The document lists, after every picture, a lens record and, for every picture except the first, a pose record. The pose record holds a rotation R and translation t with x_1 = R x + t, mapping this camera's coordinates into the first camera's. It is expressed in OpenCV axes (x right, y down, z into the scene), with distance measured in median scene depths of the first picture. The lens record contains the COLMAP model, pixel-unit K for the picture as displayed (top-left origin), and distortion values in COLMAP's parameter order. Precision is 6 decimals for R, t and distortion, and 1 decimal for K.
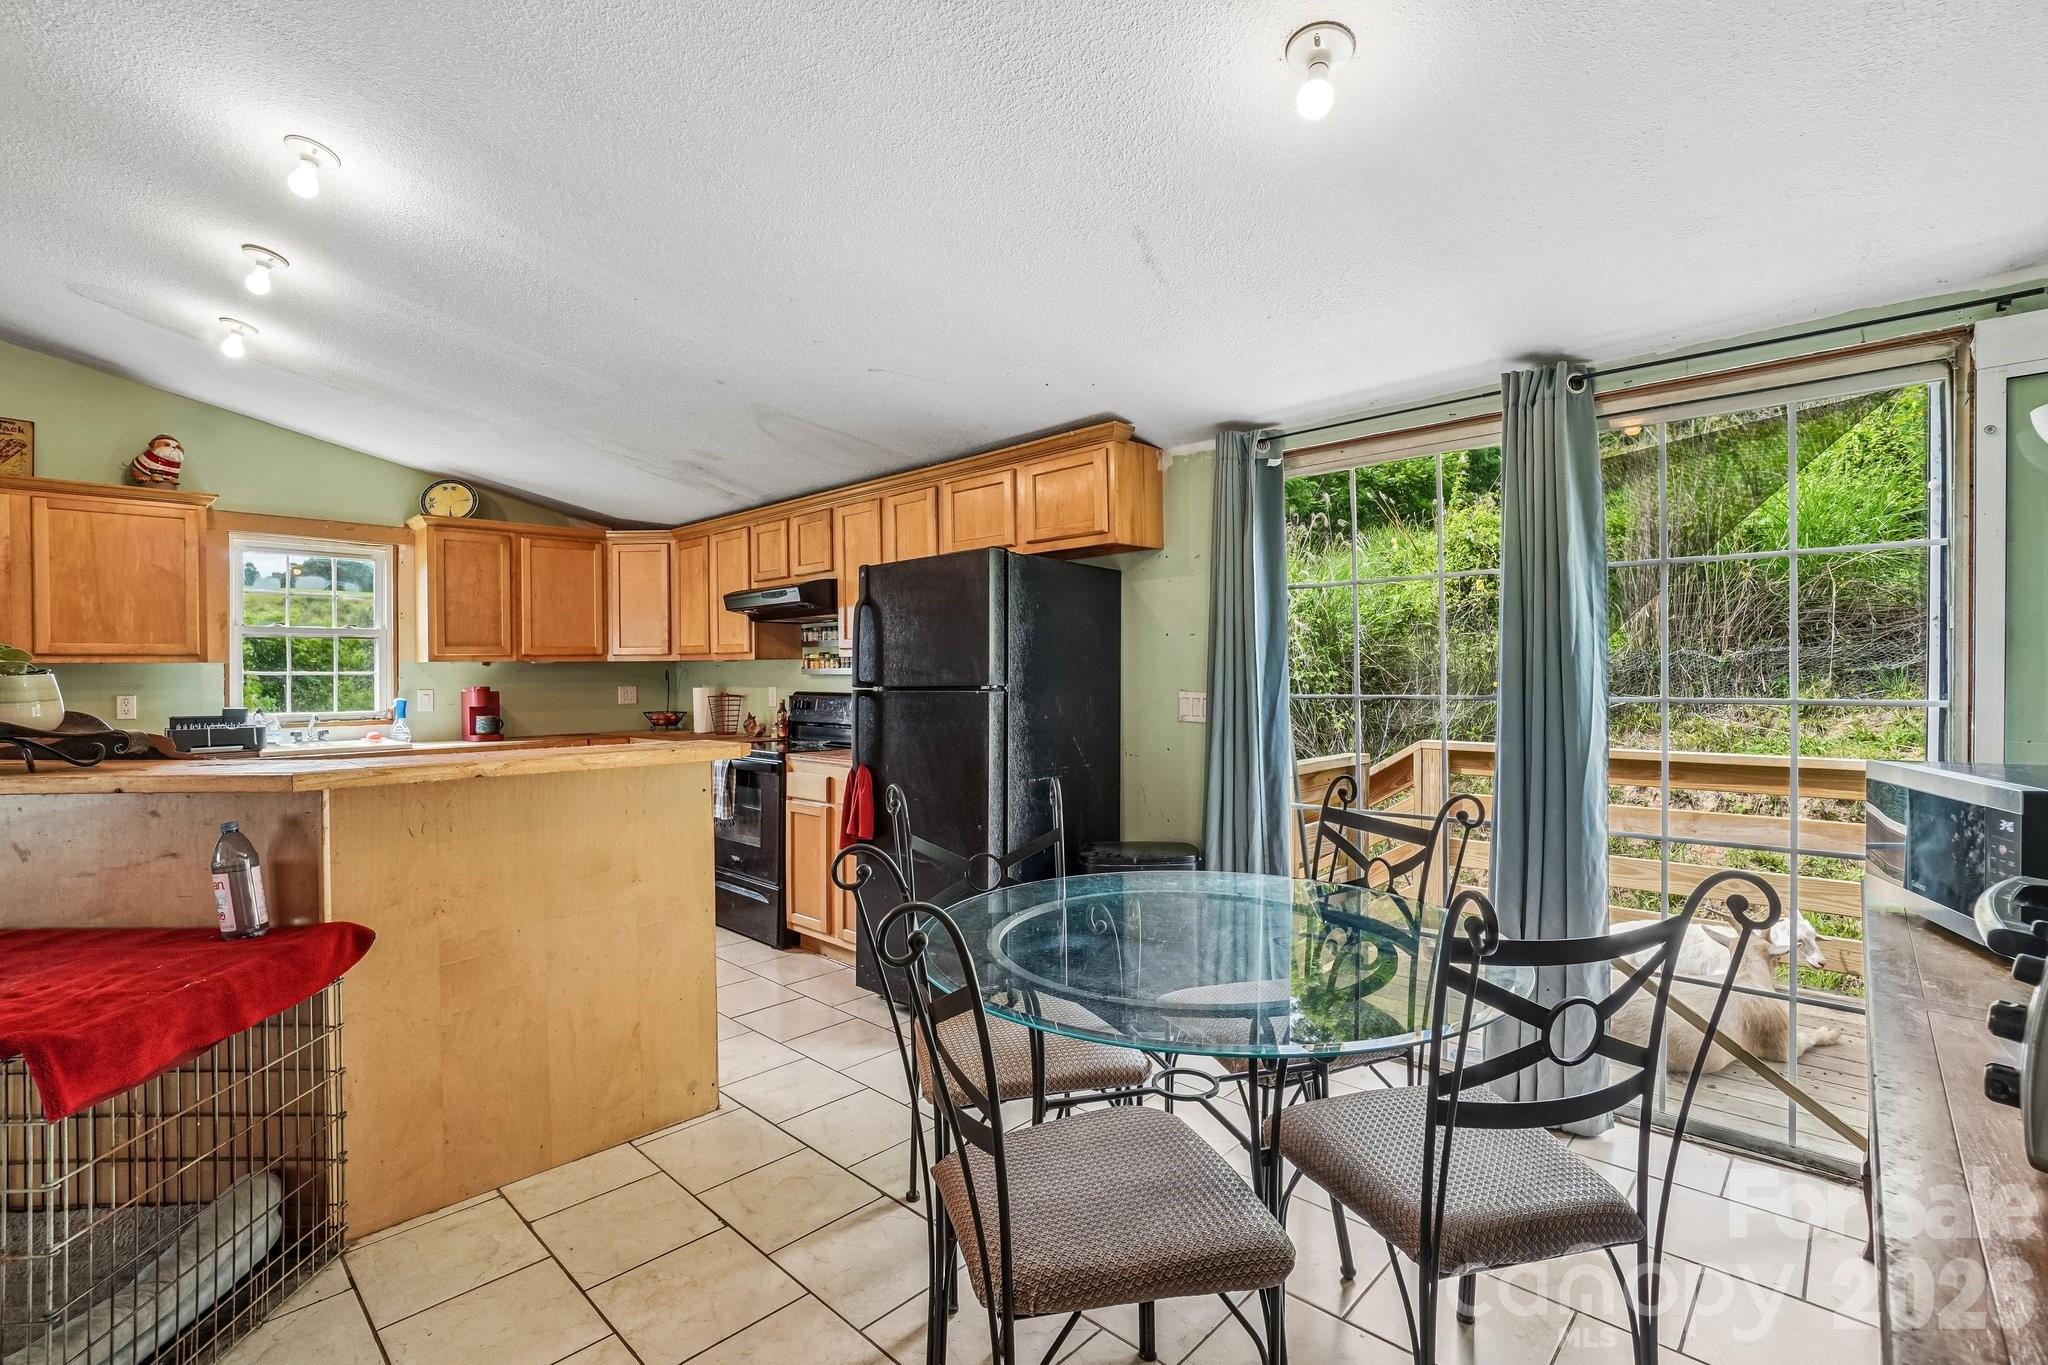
lens RADIAL K [[925.6, 0, 1011.7], [0, 925.6, 676.8], [0, 0, 1]] dist [-0.066148, 0.024865]
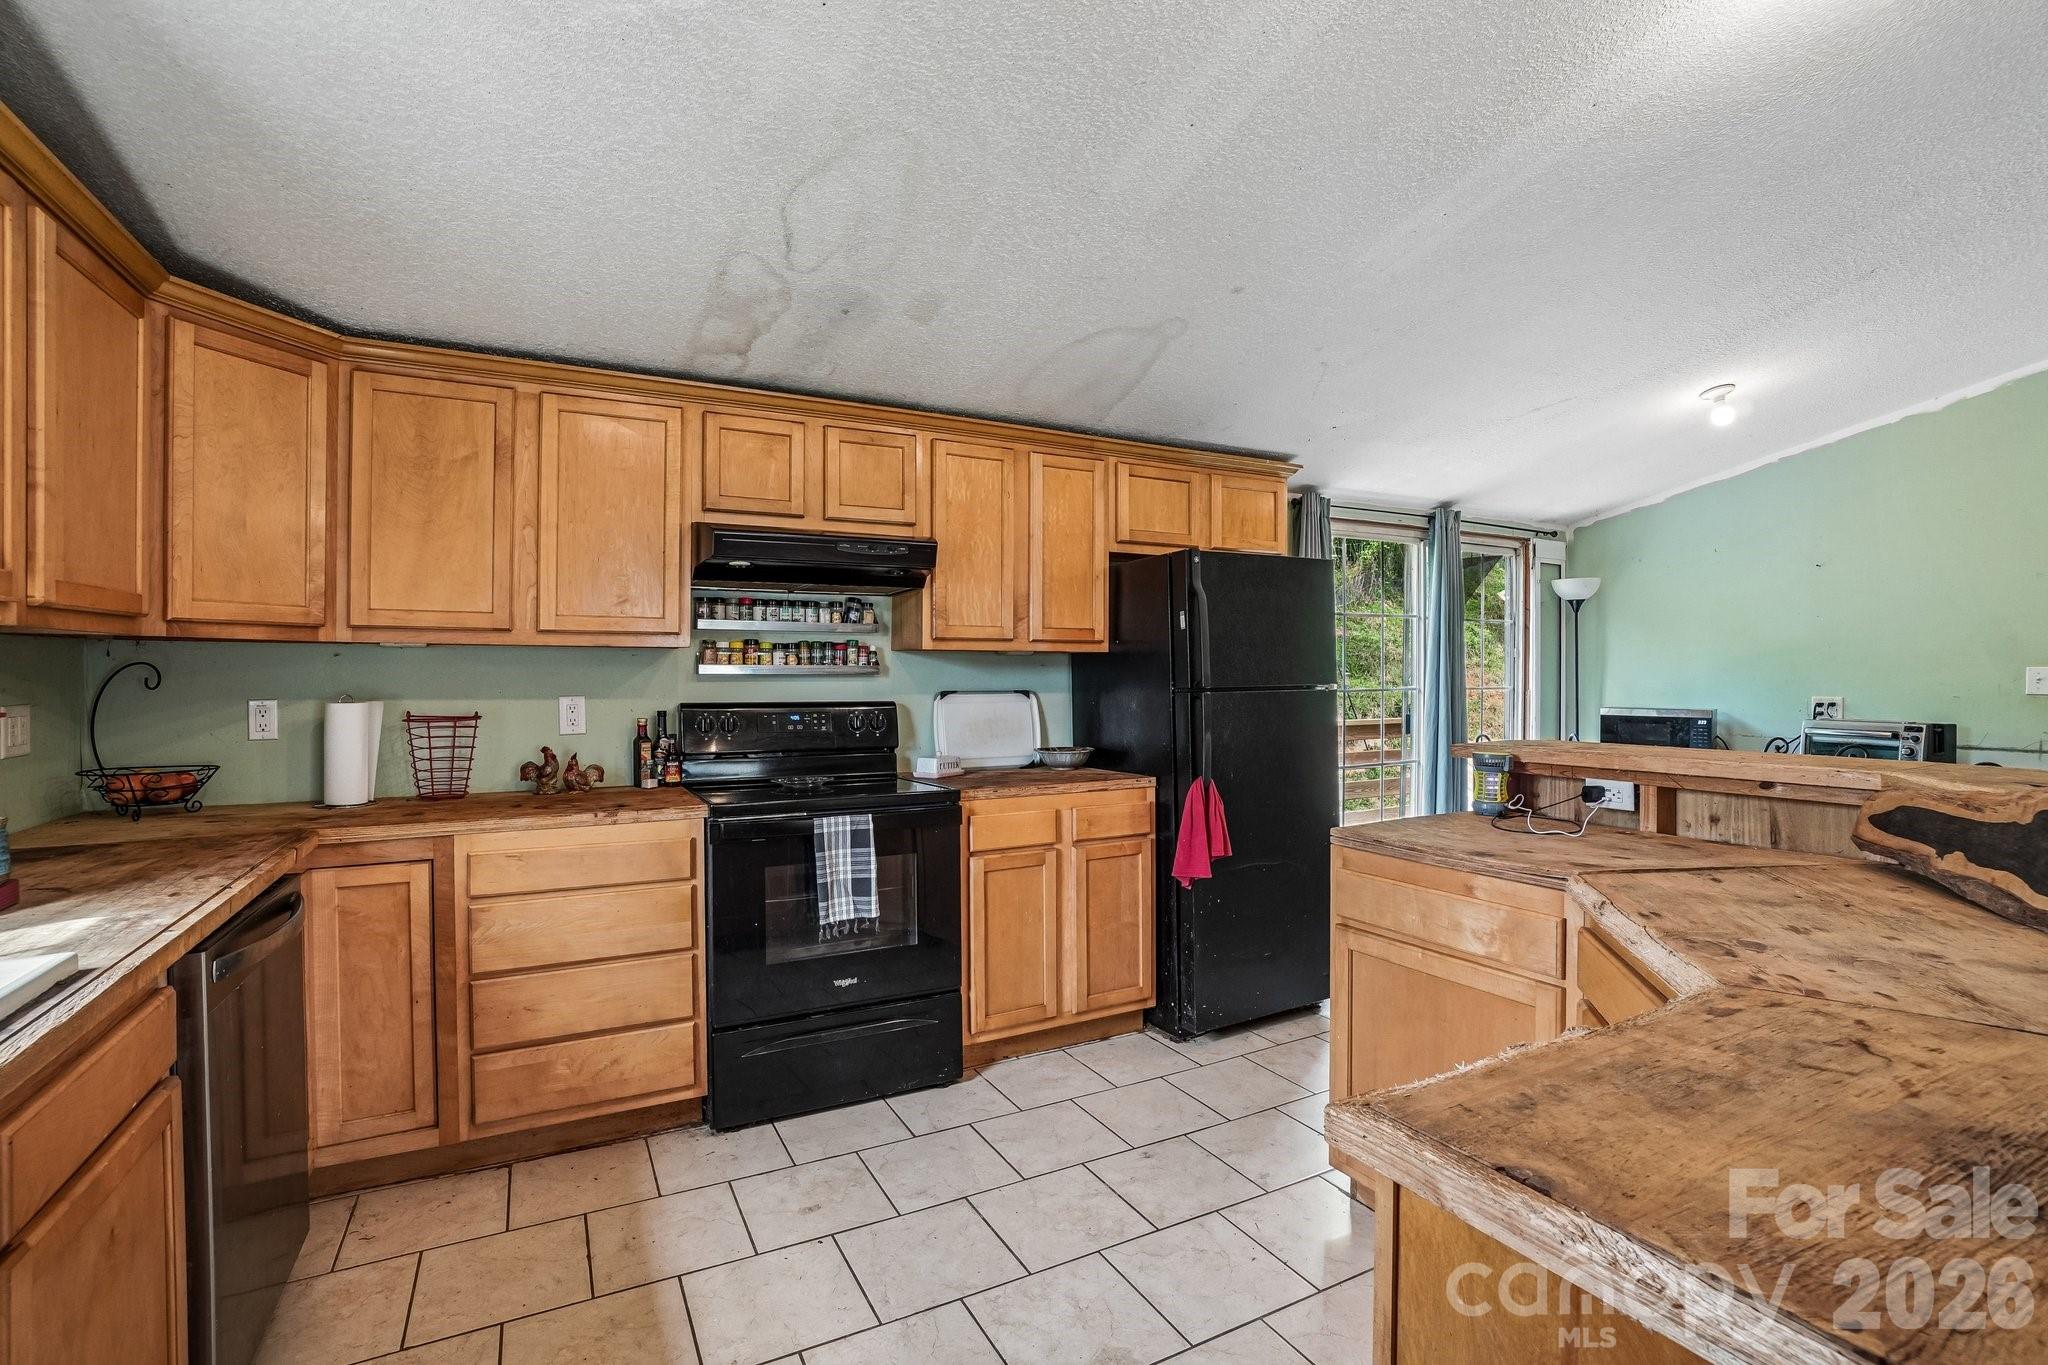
lens RADIAL K [[925.6, 0, 1011.7], [0, 925.6, 676.8], [0, 0, 1]] dist [-0.066148, 0.024865]
pose [[0.325925, 0.005862, 0.945377, -0.732322], [0.003392, 0.999967, -0.007370, 0.003956], [-0.945390, 0.005609, 0.325894, 0.624596]]
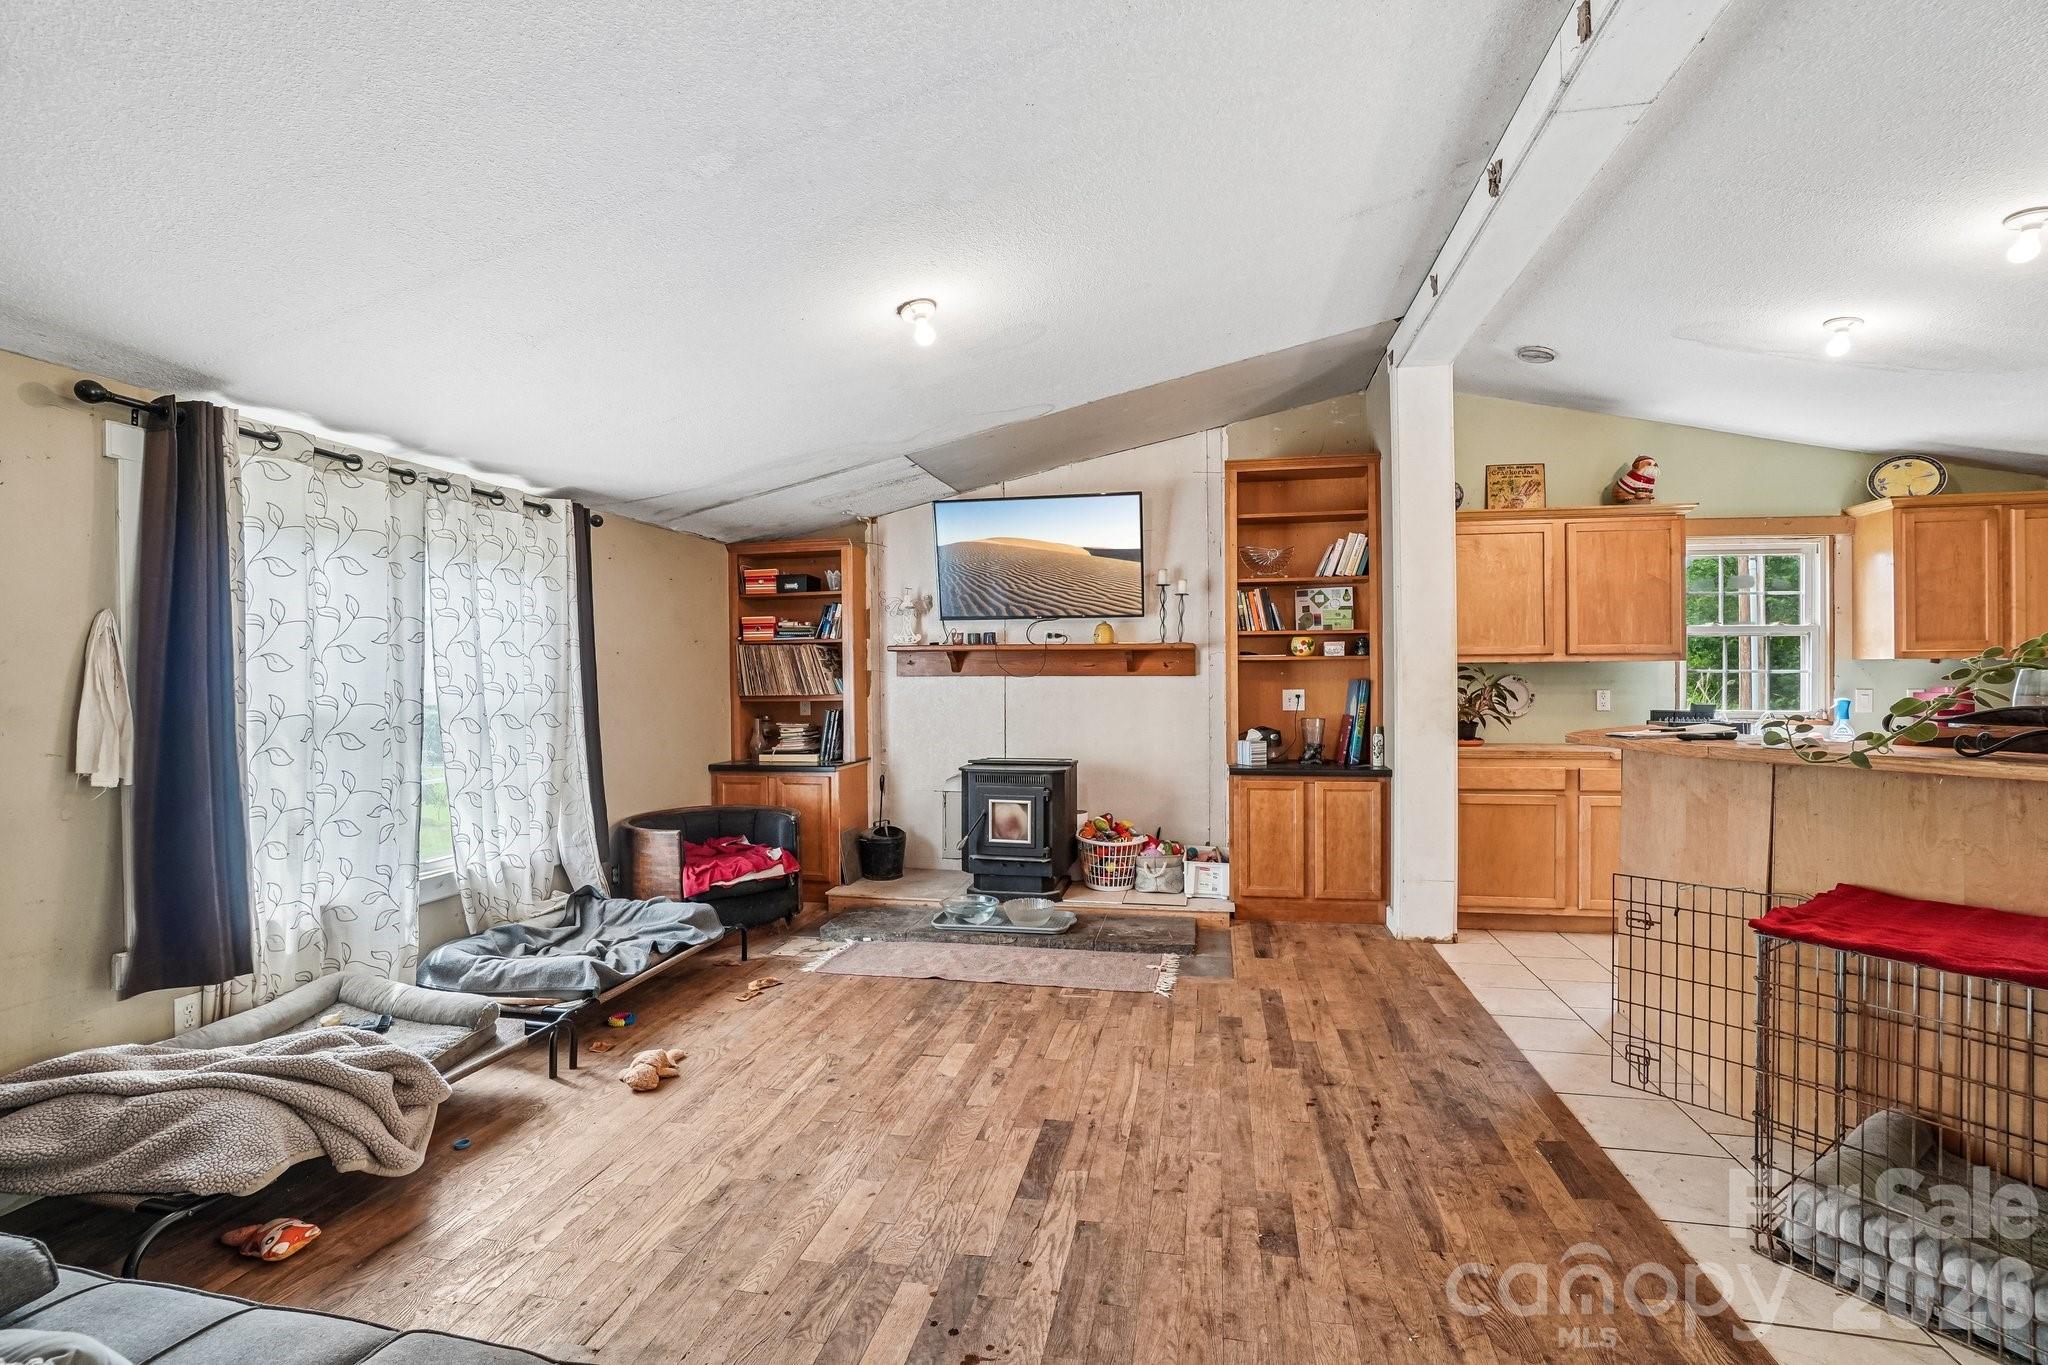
lens RADIAL K [[925.6, 0, 1011.7], [0, 925.6, 676.8], [0, 0, 1]] dist [-0.066148, 0.024865]
pose [[0.516818, 0.007221, -0.856065, -0.328713], [-0.008117, 0.999961, 0.003535, 0.005205], [0.856057, 0.005121, 0.516856, -0.210109]]
